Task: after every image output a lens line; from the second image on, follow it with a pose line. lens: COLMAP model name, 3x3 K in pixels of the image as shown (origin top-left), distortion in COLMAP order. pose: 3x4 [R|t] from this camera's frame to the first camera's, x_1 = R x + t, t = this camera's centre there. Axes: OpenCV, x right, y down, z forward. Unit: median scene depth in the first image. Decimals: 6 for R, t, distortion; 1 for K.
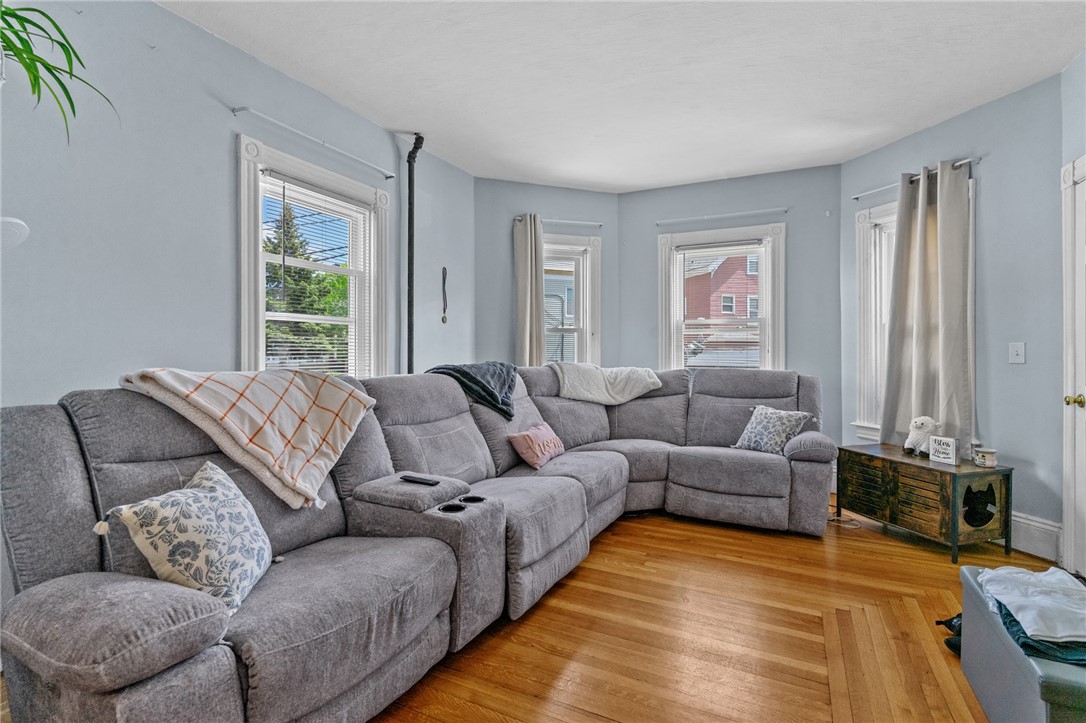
lens RADIAL K [[527.4, 0, 544.9], [0, 527.4, 358.0], [0, 0, 1]] dist [0.005029, -0.000420]
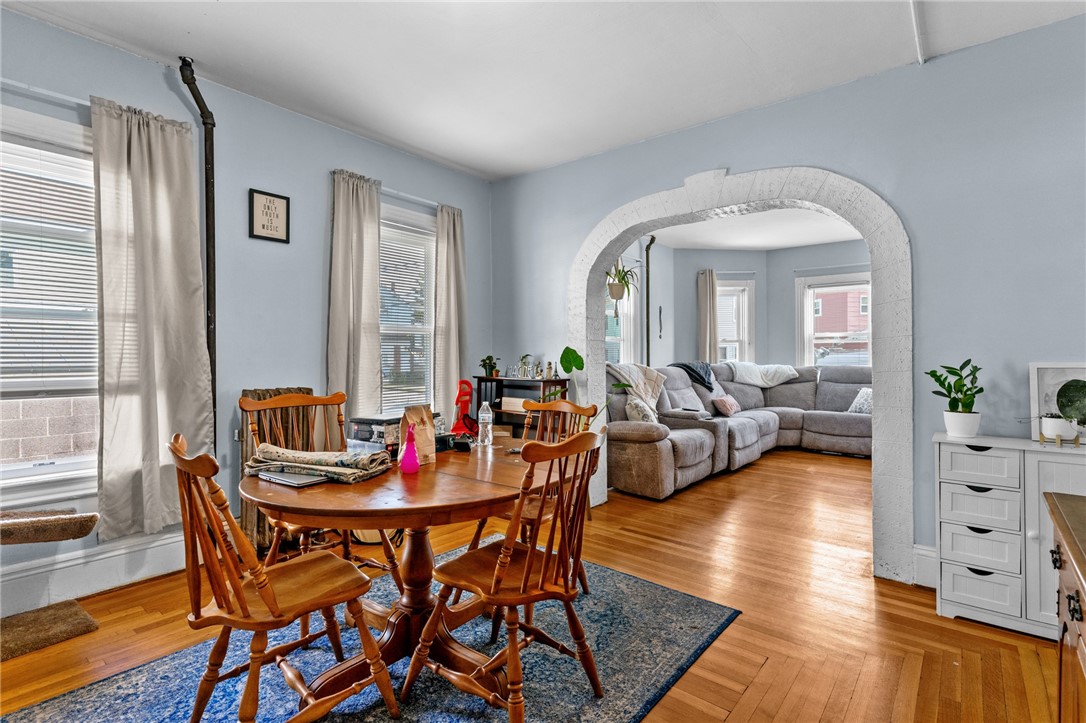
lens RADIAL K [[527.4, 0, 535.7], [0, 527.4, 358.5], [0, 0, 1]] dist [0.005029, -0.000420]
pose [[0.972863, -0.000092, -0.231383, -0.220297], [-0.000238, 0.999999, -0.001397, 0.001424], [0.231383, 0.001414, 0.972862, -0.892004]]
